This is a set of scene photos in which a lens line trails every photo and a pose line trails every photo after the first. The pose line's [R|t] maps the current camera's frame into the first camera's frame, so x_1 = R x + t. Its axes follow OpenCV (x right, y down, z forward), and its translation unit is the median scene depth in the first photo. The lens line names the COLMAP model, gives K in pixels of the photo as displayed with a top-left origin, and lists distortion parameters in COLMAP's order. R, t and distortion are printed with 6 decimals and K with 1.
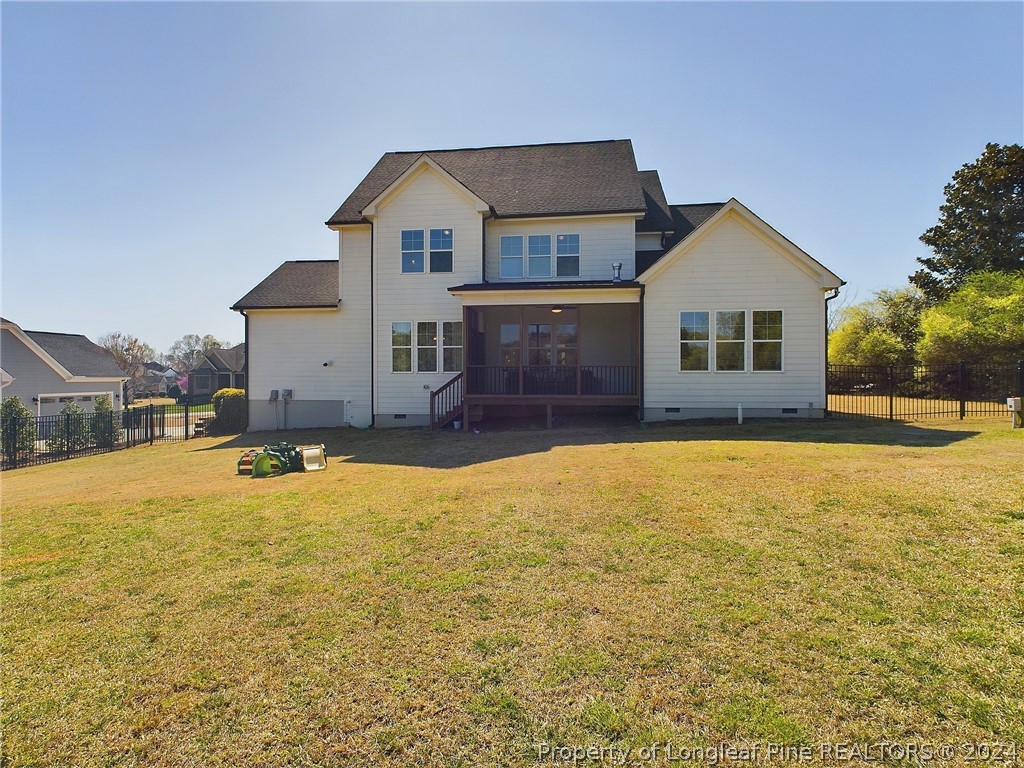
lens RADIAL K [[536.1, 0, 513.4], [0, 536.1, 376.2], [0, 0, 1]] dist [0.001382, 0.000123]
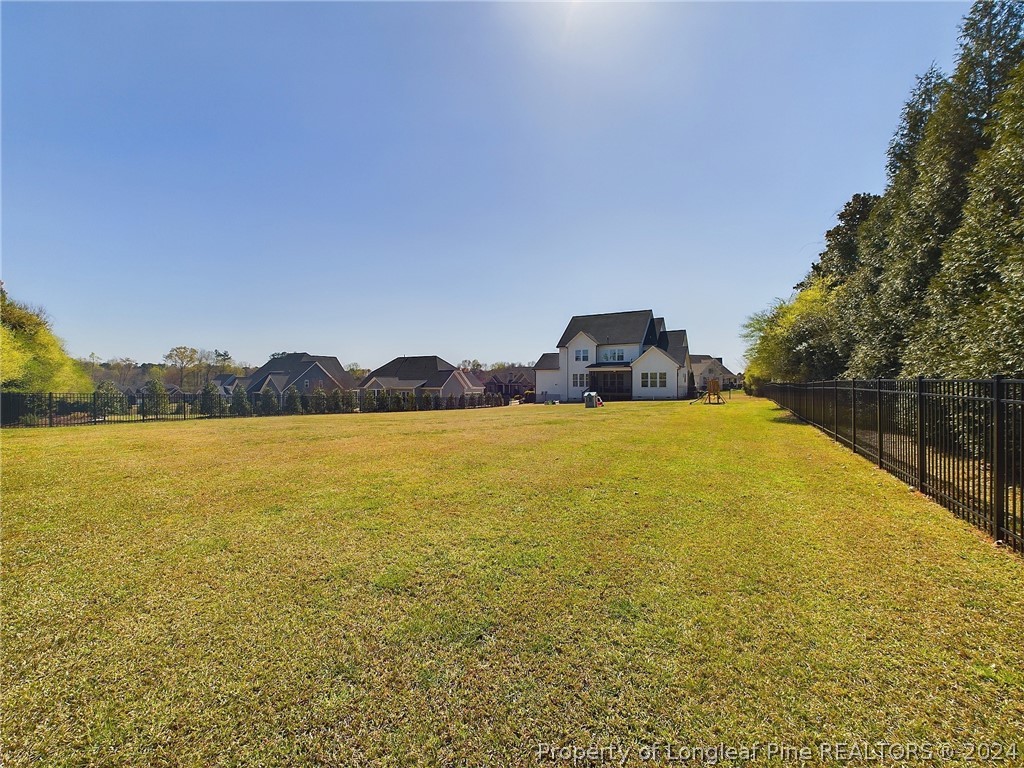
lens RADIAL K [[536.1, 0, 513.4], [0, 536.1, 376.2], [0, 0, 1]] dist [0.001382, 0.000123]
pose [[0.932887, -0.000351, -0.360168, 0.761498], [-0.004035, 0.999927, -0.011426, -0.038299], [0.360146, 0.012112, 0.932817, -2.743685]]
